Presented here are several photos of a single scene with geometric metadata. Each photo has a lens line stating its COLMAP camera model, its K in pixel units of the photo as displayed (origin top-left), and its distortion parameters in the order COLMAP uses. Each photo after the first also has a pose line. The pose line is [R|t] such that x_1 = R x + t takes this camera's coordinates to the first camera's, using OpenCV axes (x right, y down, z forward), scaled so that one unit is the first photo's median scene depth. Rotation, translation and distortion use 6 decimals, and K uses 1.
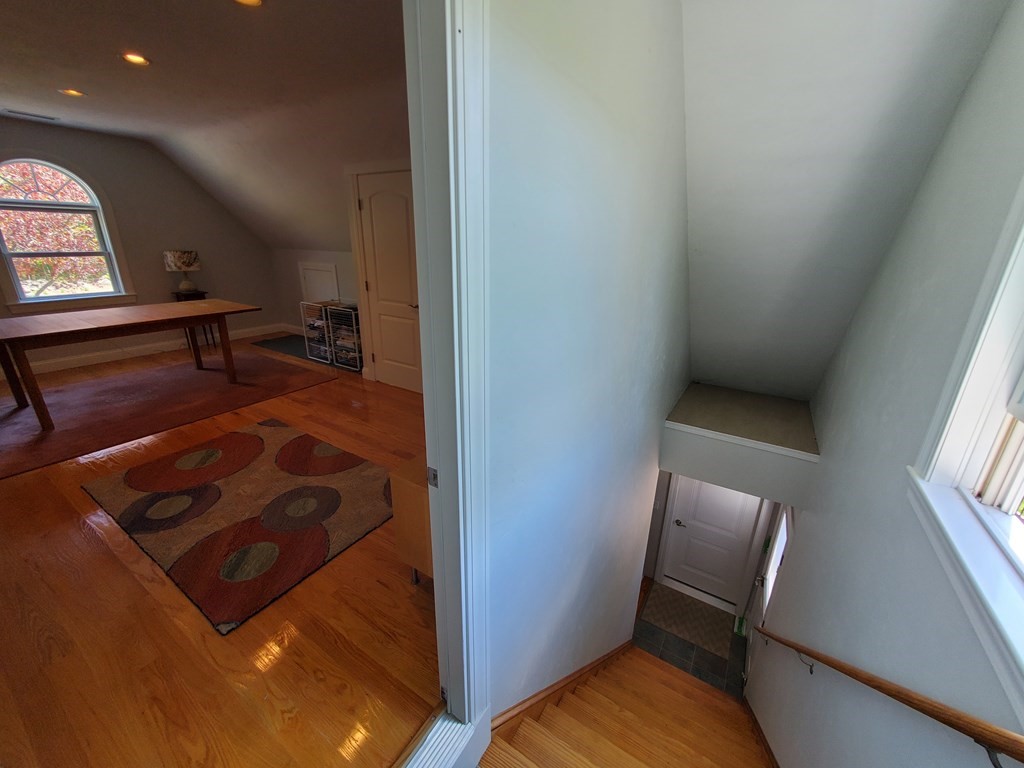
lens RADIAL K [[406.4, 0, 513.1], [0, 406.4, 380.2], [0, 0, 1]] dist [0.000200, -0.000488]
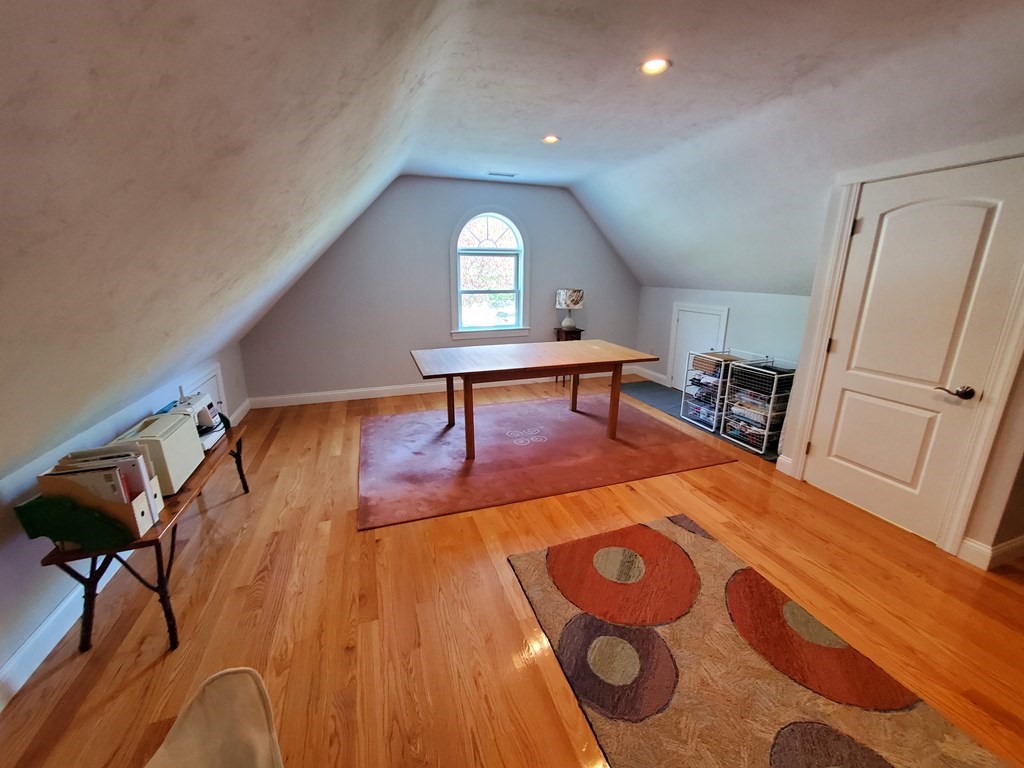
lens RADIAL K [[406.4, 0, 510.4], [0, 406.4, 382.4], [0, 0, 1]] dist [0.000200, -0.000488]
pose [[0.780287, 0.149277, -0.607346, -0.331213], [-0.193540, 0.981064, -0.007518, -0.060074], [0.594722, 0.123412, 0.794402, 0.148021]]
